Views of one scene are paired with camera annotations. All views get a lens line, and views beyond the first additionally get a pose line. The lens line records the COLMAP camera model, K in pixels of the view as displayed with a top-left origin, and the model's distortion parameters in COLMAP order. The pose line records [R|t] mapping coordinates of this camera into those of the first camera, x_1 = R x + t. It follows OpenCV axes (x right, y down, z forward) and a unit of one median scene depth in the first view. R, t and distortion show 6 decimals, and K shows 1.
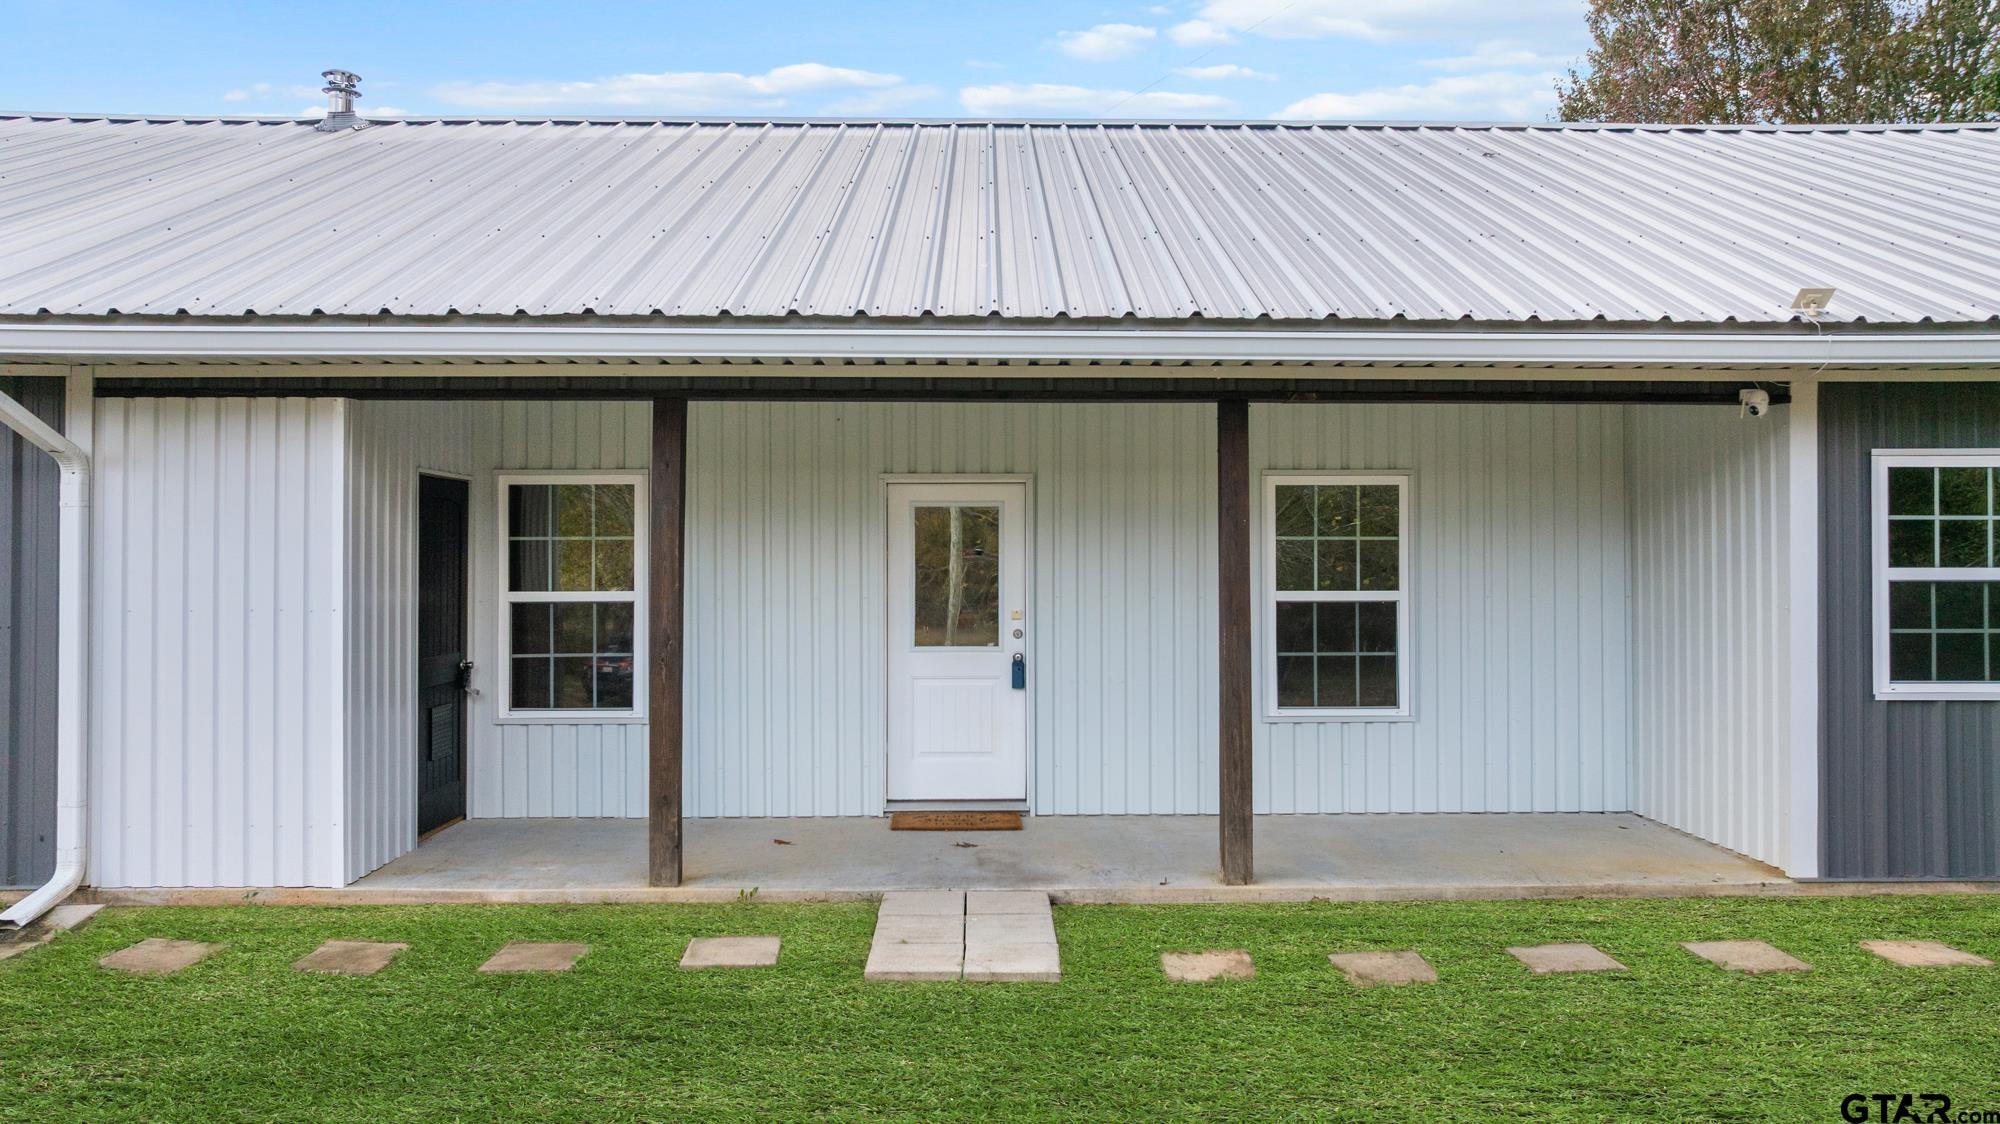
lens RADIAL K [[1397.5, 0, 1010.8], [0, 1397.5, 559.0], [0, 0, 1]] dist [-0.012220, -0.003419]
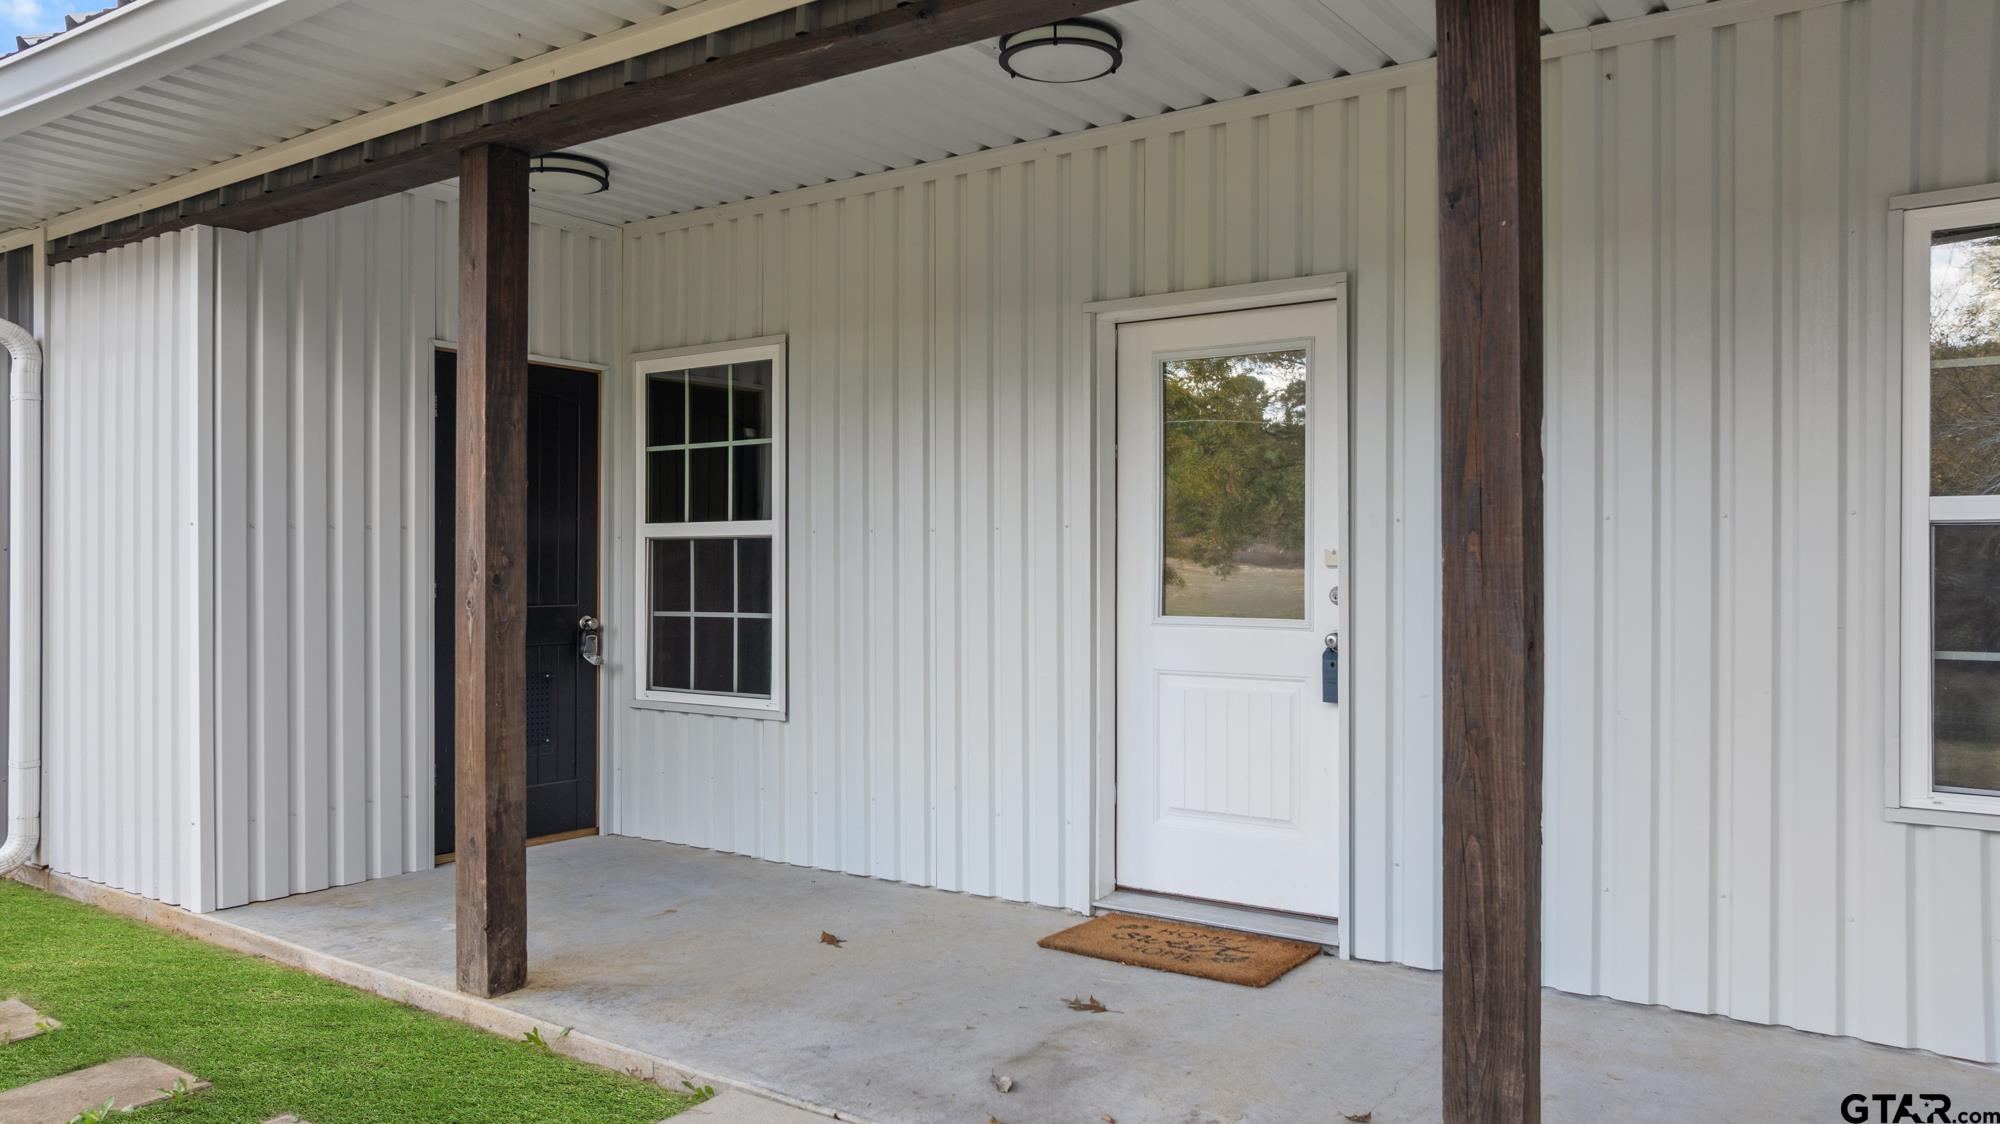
lens RADIAL K [[1397.5, 0, 1010.8], [0, 1397.5, 559.0], [0, 0, 1]] dist [-0.012220, -0.003419]
pose [[0.814324, 0.000563, -0.580411, 0.207621], [-0.009803, 0.999870, -0.012783, 0.049056], [0.580328, 0.016100, 0.814224, 0.525050]]
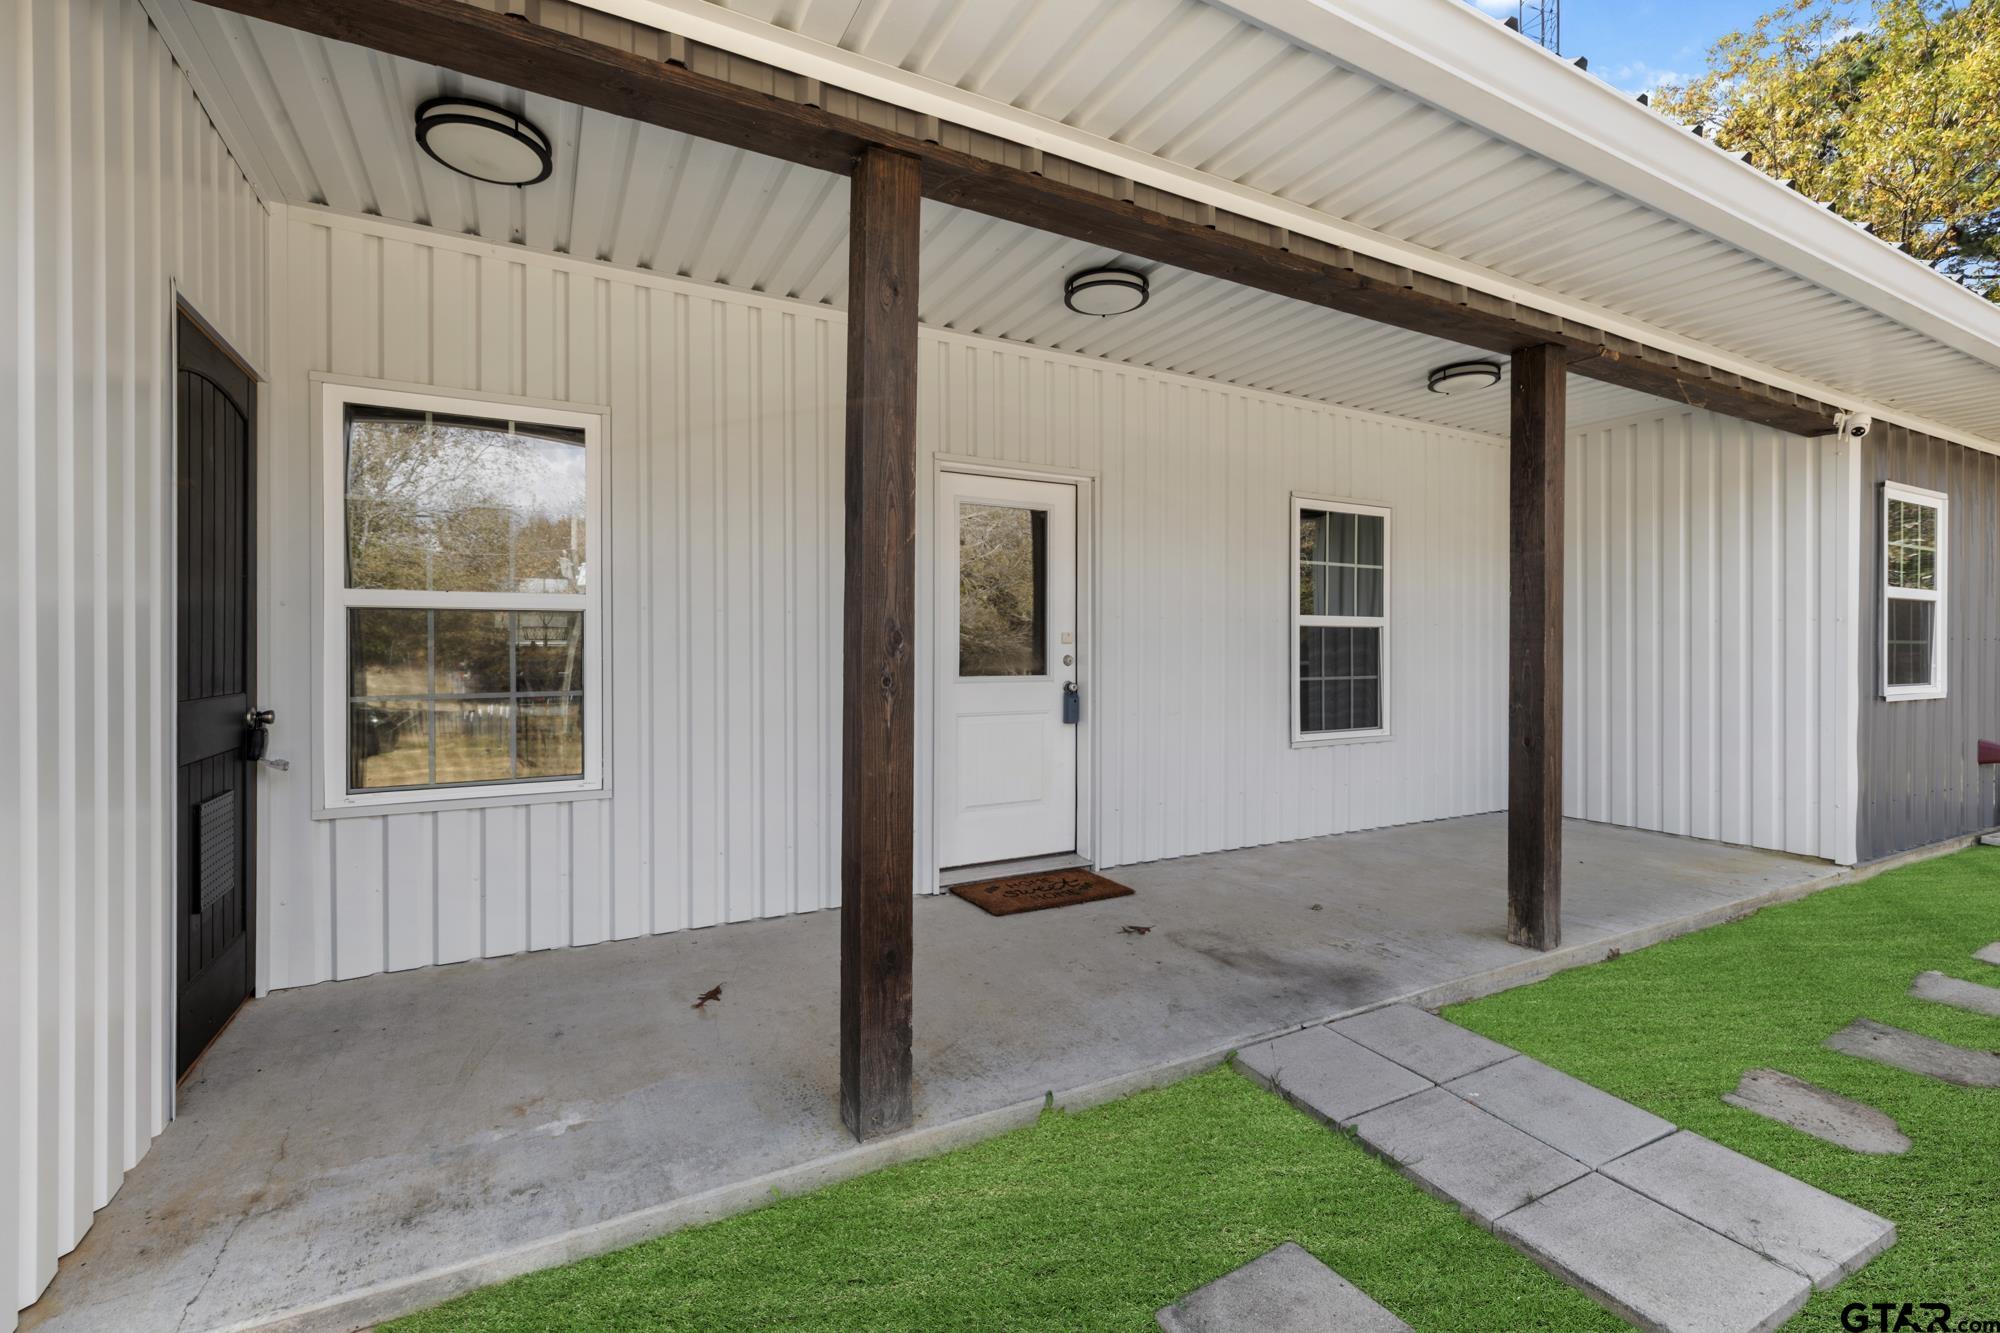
lens RADIAL K [[850.8, 0, 988.0], [0, 850.8, 640.6], [0, 0, 1]] dist [-0.000456, 0.000213]
pose [[0.889902, 0.007133, 0.456096, -0.282894], [-0.003586, 0.999956, -0.008641, 0.047327], [-0.456137, 0.006054, 0.889889, 0.563379]]
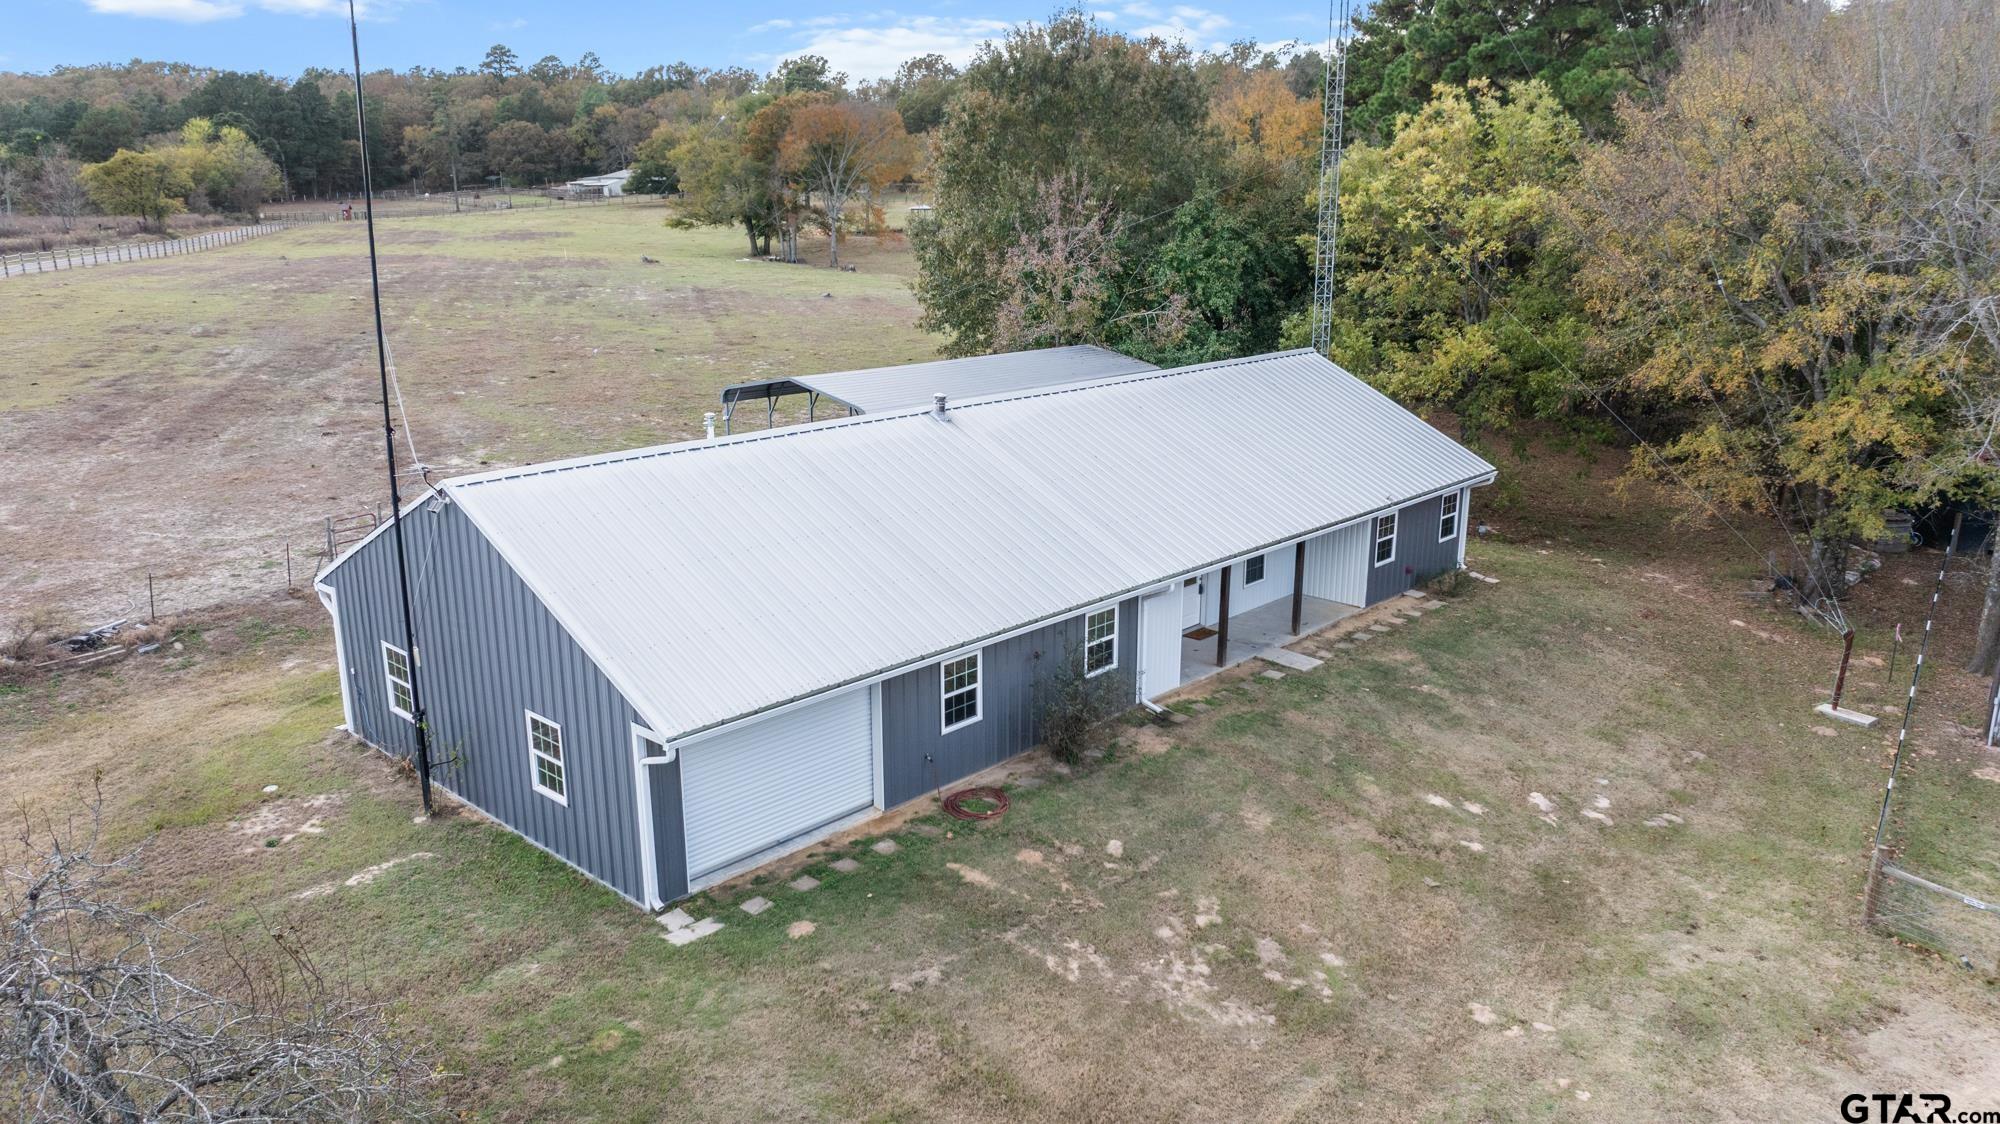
lens RADIAL K [[1397.5, 0, 1010.8], [0, 1397.5, 559.0], [0, 0, 1]] dist [-0.012220, -0.003419]
pose [[0.680900, -0.185818, 0.708411, -2.840620], [0.004327, 0.968282, 0.249824, -0.886957], [-0.732363, -0.167040, 0.660107, -0.971234]]
